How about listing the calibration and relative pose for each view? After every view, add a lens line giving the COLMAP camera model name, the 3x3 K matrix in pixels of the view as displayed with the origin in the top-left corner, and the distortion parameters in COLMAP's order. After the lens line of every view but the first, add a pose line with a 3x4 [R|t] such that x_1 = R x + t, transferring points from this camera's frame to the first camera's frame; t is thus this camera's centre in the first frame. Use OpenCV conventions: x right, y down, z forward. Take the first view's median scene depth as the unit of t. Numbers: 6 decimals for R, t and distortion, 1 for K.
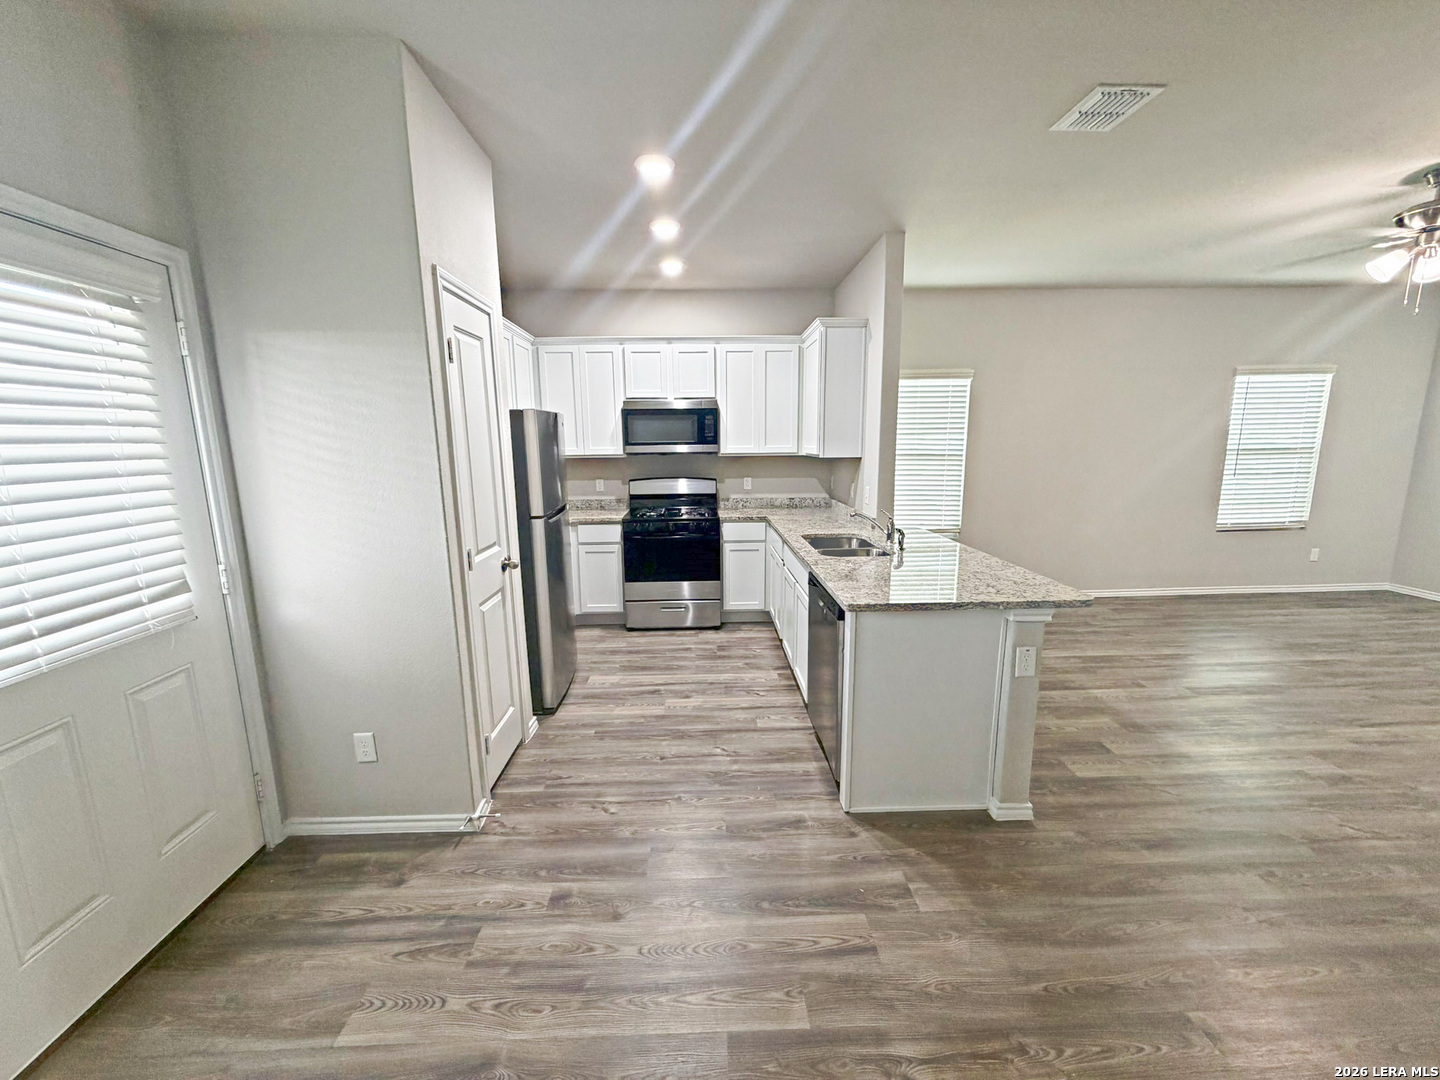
lens RADIAL K [[574.2, 0, 714.3], [0, 574.2, 541.9], [0, 0, 1]] dist [-0.000938, 0.000567]
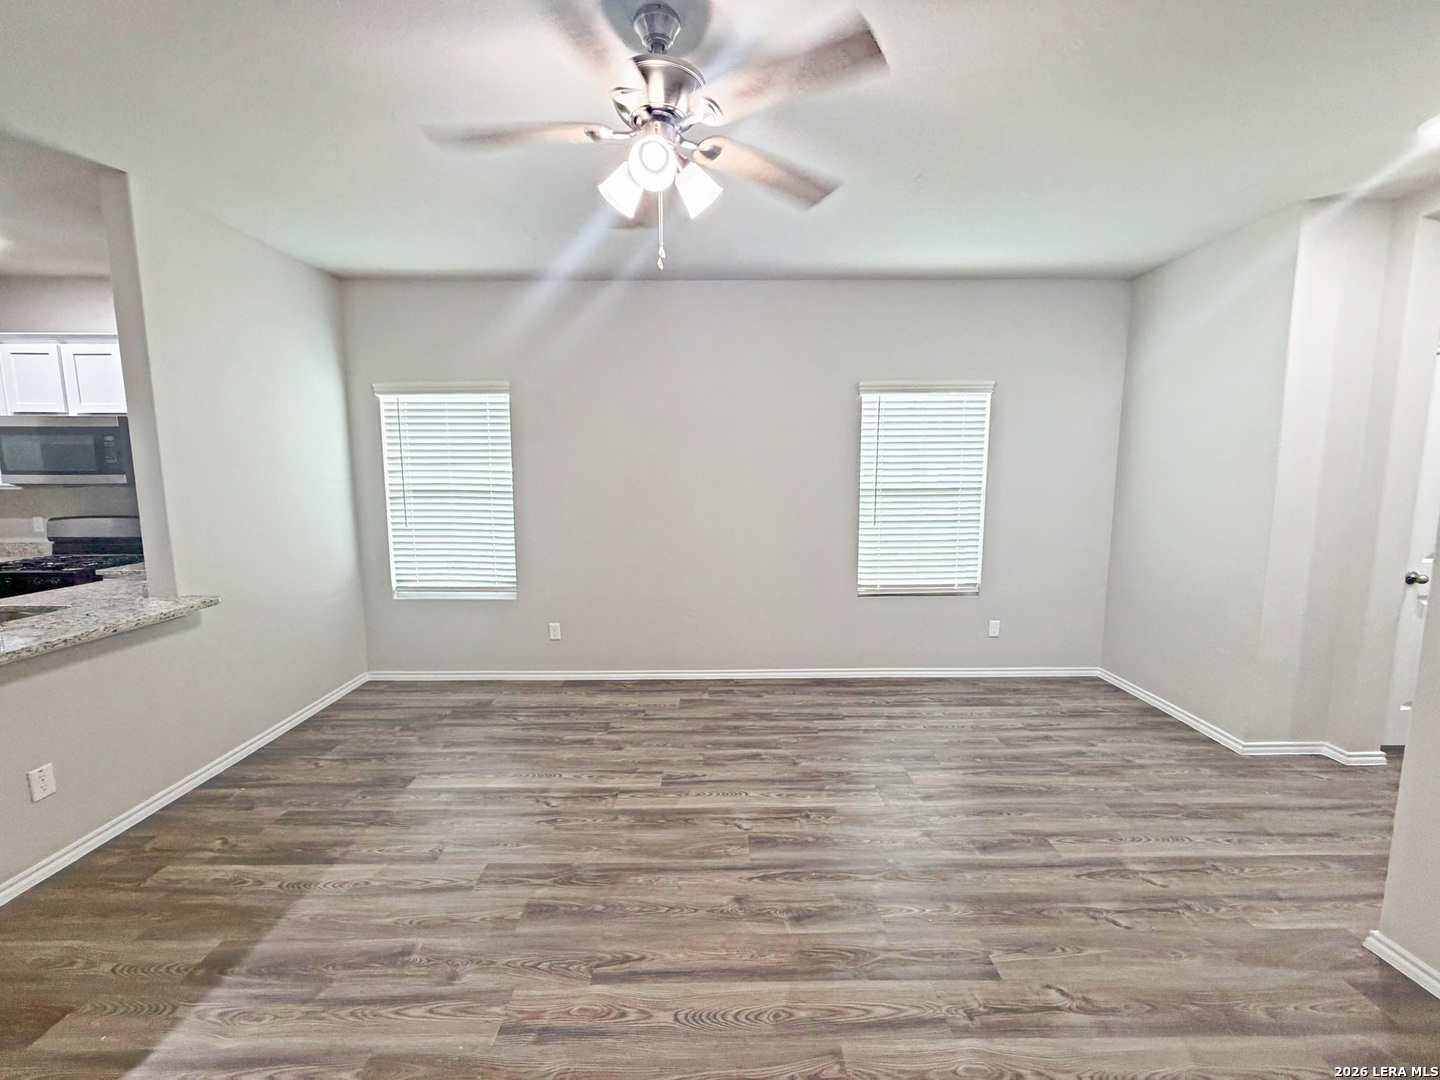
lens RADIAL K [[574.2, 0, 716.9], [0, 574.2, 540.0], [0, 0, 1]] dist [-0.000938, 0.000567]
pose [[0.999677, 0.014442, -0.020916, 0.945420], [-0.015636, 0.998188, -0.058101, -0.060890], [0.020039, 0.058409, 0.998092, 0.311137]]
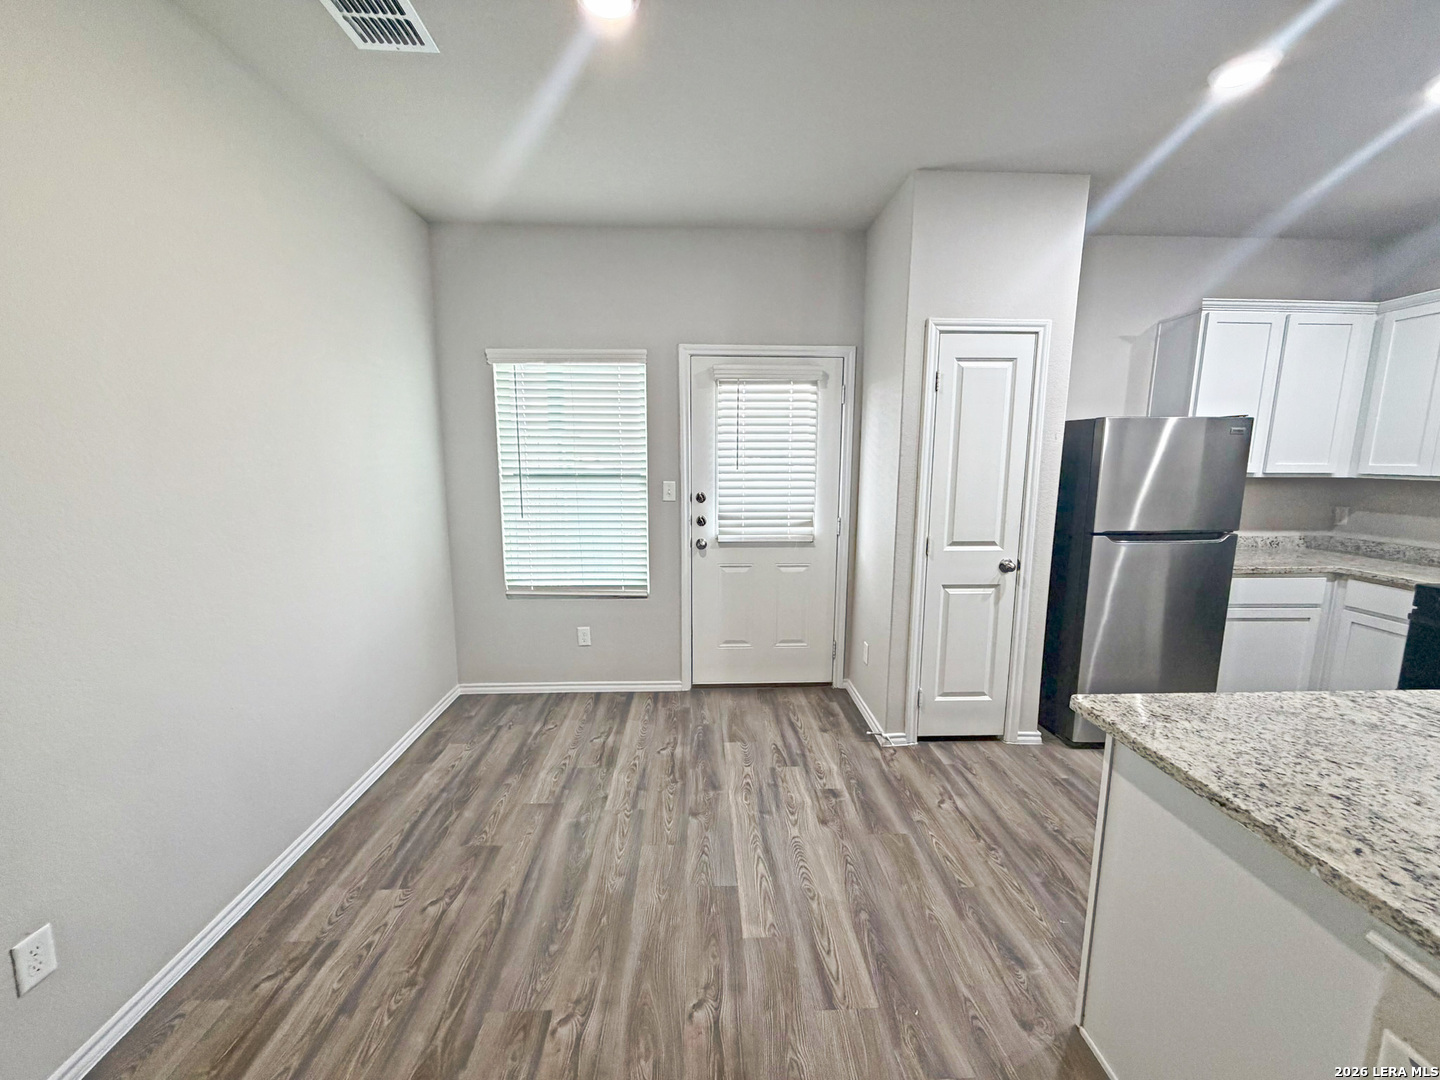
lens RADIAL K [[574.2, 0, 721.2], [0, 574.2, 543.2], [0, 0, 1]] dist [-0.000938, 0.000567]
pose [[0.010605, 0.165480, -0.986156, 0.457219], [-0.179483, 0.970510, 0.160924, -0.052863], [0.983704, 0.175292, 0.039993, 0.286404]]
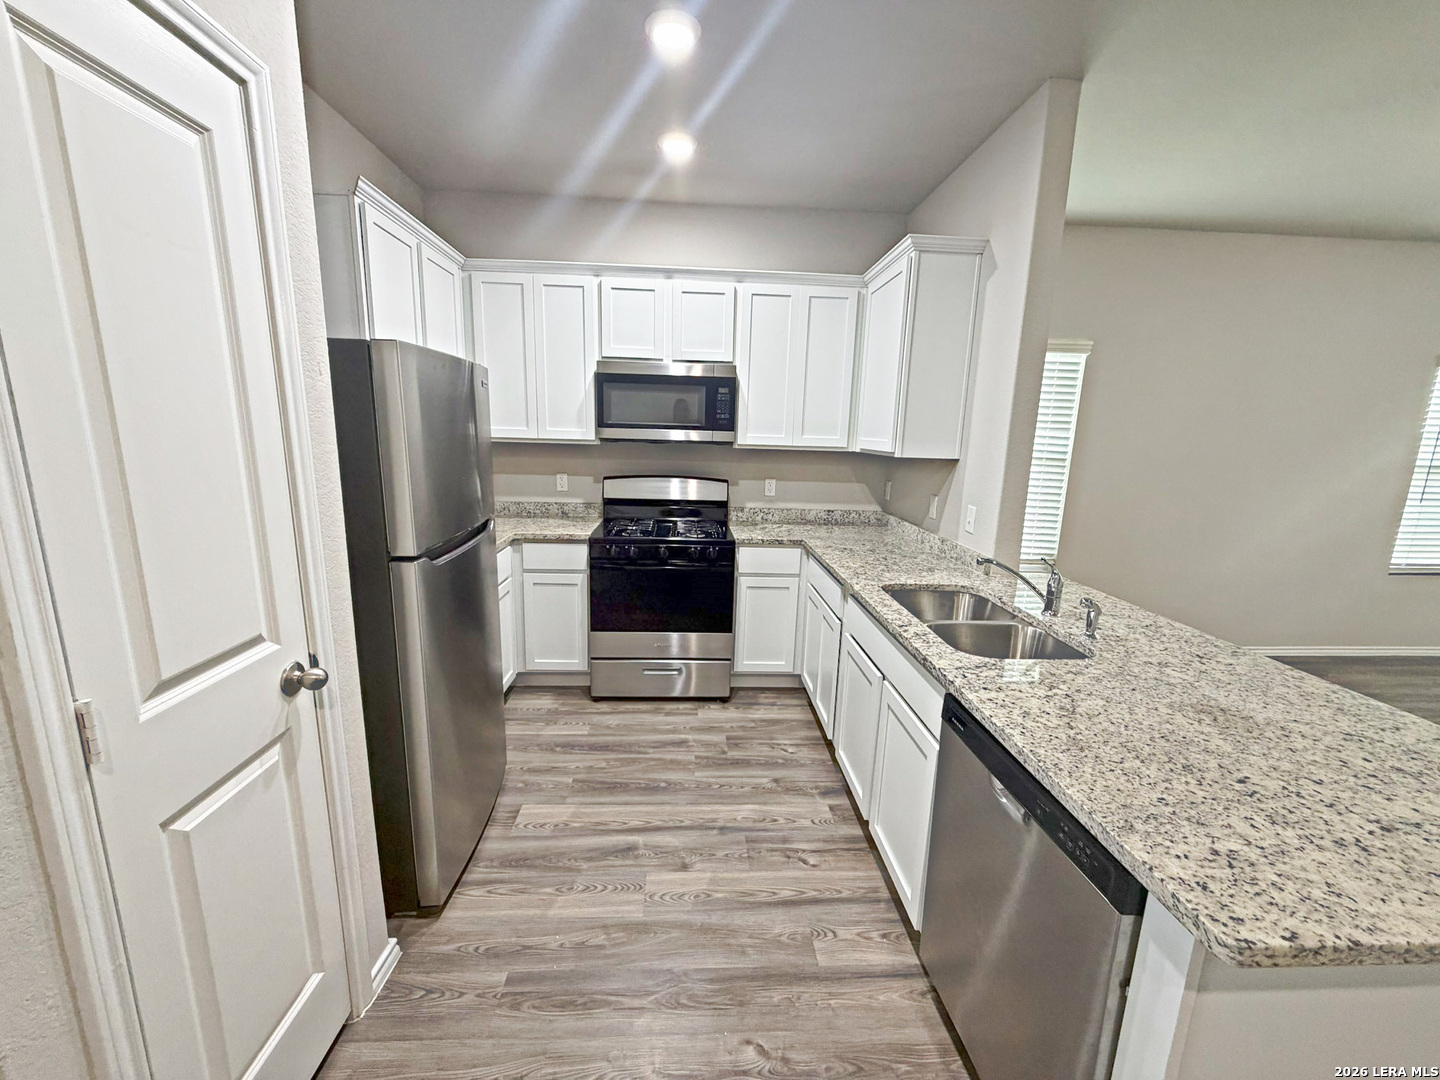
lens RADIAL K [[574.2, 0, 714.4], [0, 574.2, 542.4], [0, 0, 1]] dist [-0.000938, 0.000567]
pose [[0.999007, 0.034762, 0.027864, -0.037752], [-0.035285, 0.999206, 0.018512, -0.057813], [-0.027199, -0.019477, 0.999440, 0.369894]]
